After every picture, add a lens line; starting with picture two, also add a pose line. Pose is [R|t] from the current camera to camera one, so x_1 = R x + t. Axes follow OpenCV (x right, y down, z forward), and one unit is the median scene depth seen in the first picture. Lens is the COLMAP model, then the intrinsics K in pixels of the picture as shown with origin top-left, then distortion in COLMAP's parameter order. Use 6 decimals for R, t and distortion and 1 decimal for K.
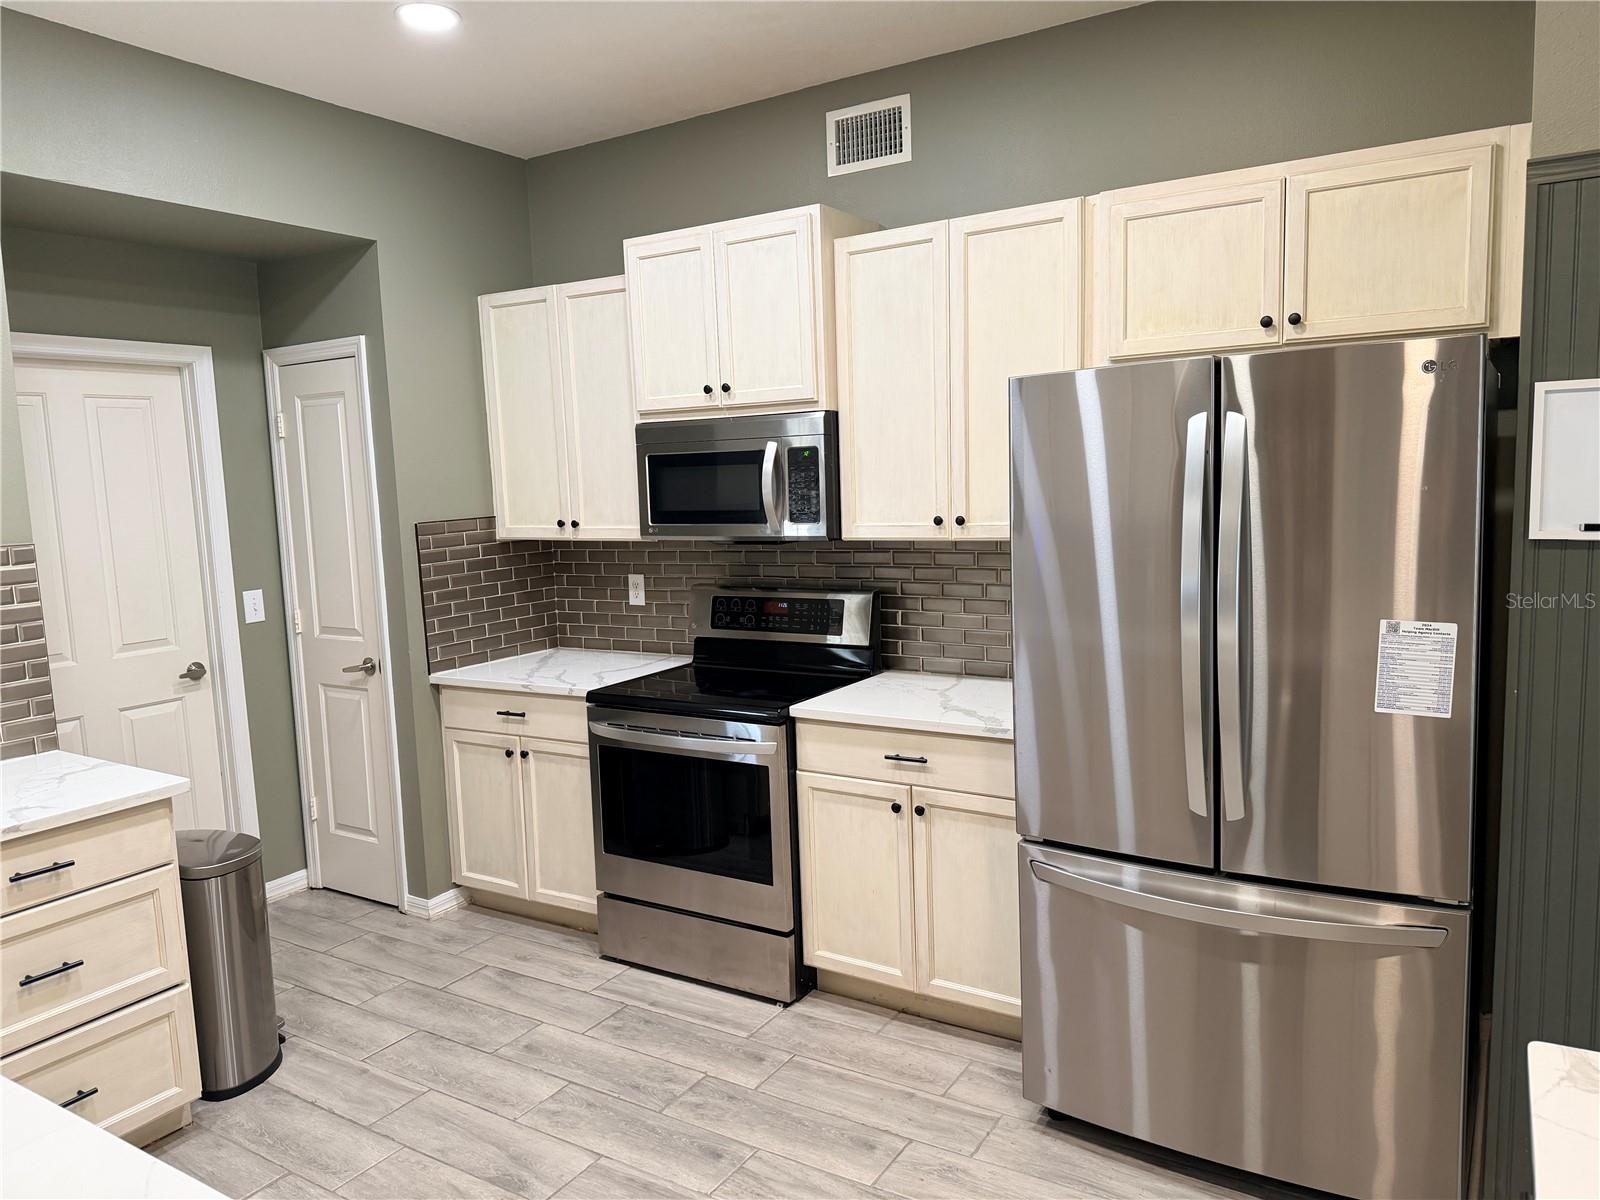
lens RADIAL K [[1120.5, 0, 794.9], [0, 1120.5, 615.1], [0, 0, 1]] dist [0.041891, -0.049922]
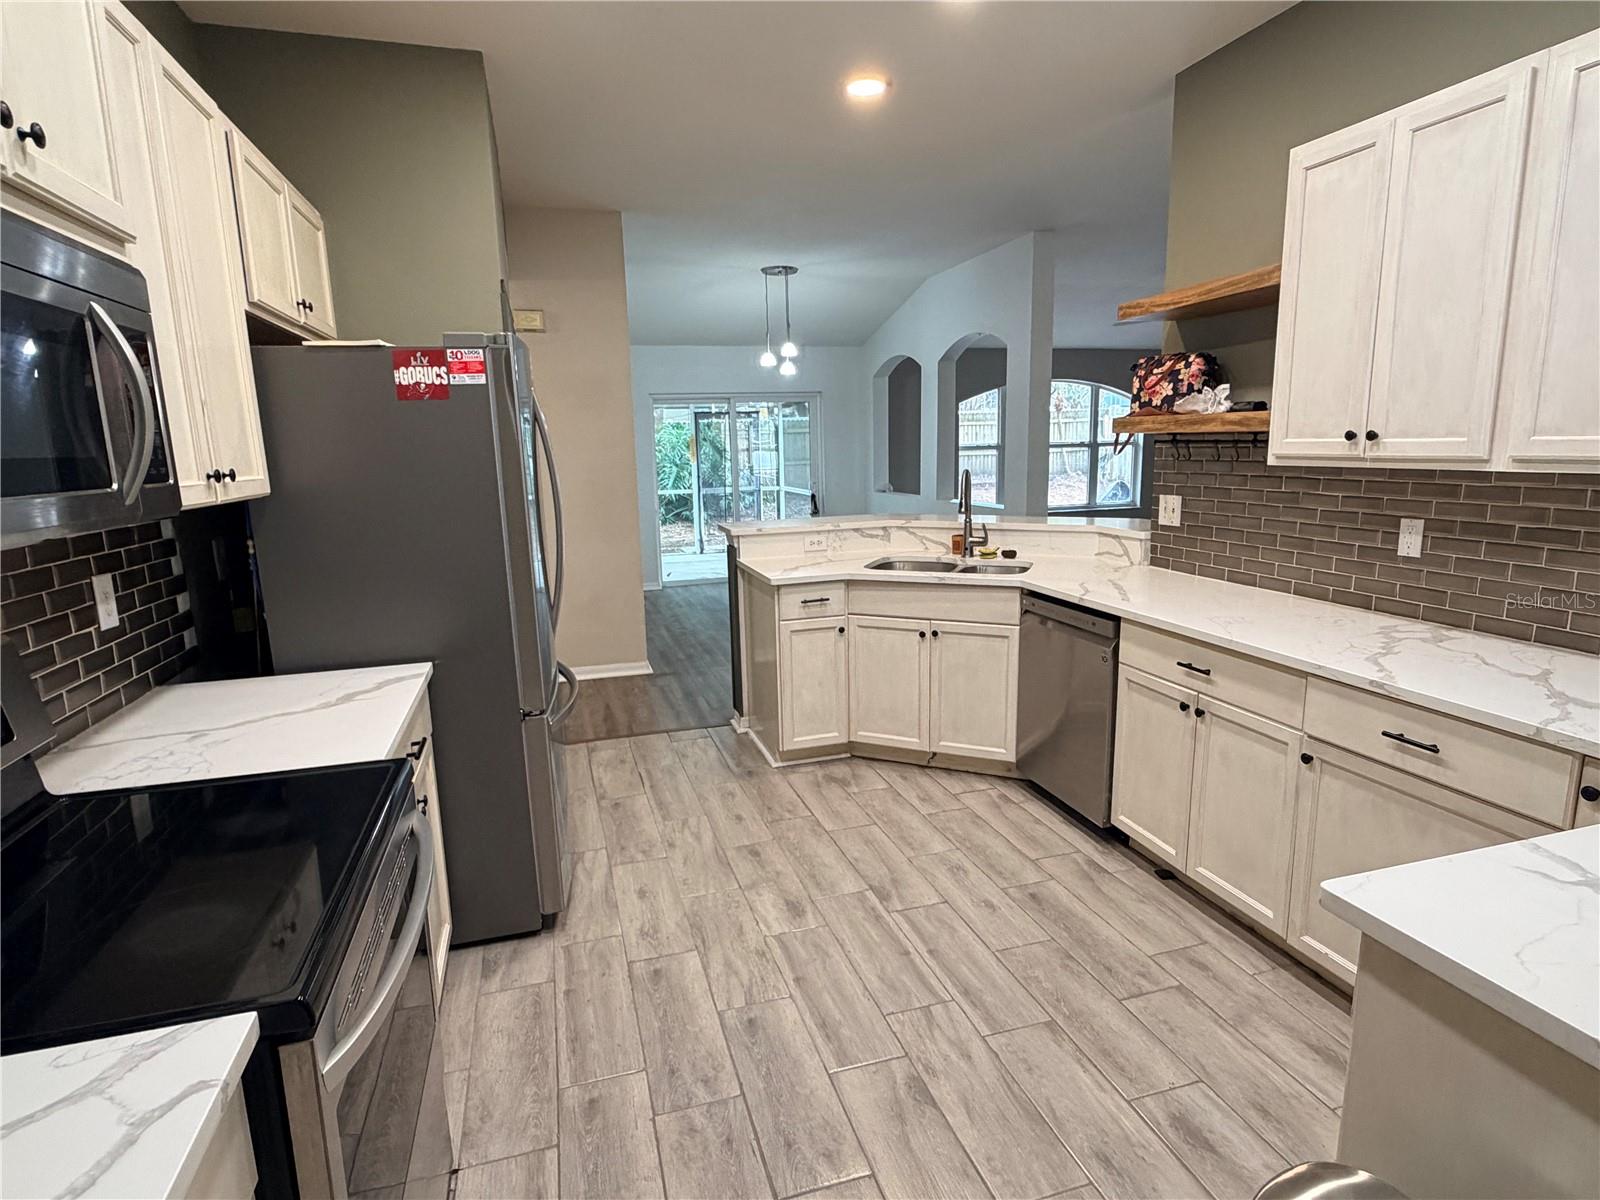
lens RADIAL K [[850.2, 0, 822.3], [0, 850.2, 607.5], [0, 0, 1]] dist [-0.017323, -0.000894]
pose [[-0.762058, -0.072619, 0.643424, -0.465487], [0.124508, 0.958713, 0.255669, -0.082298], [-0.635426, 0.274946, -0.721553, 1.078083]]
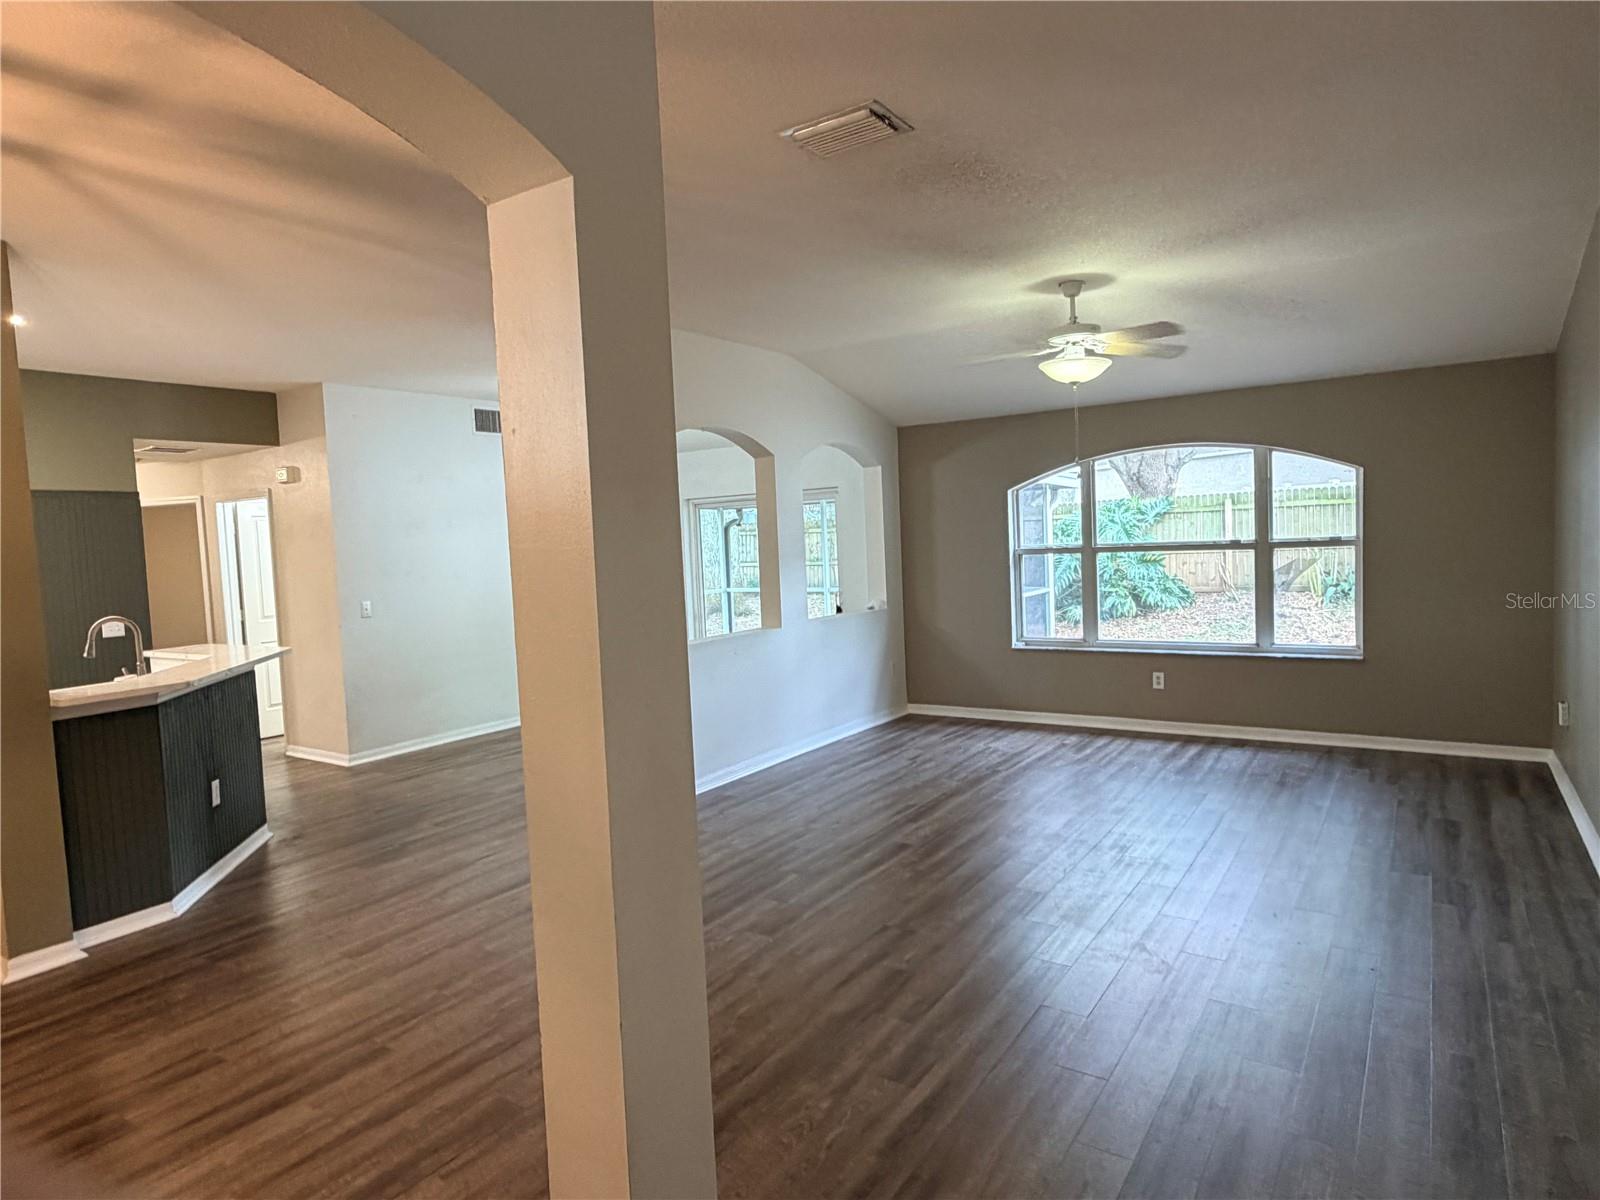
lens RADIAL K [[938.7, 0, 811.3], [0, 938.7, 612.9], [0, 0, 1]] dist [-0.001010, -0.001173]
pose [[0.005038, -0.048187, 0.998826, -1.195496], [0.161215, 0.985812, 0.046745, 0.141694], [-0.986906, 0.160790, 0.012735, -0.868479]]
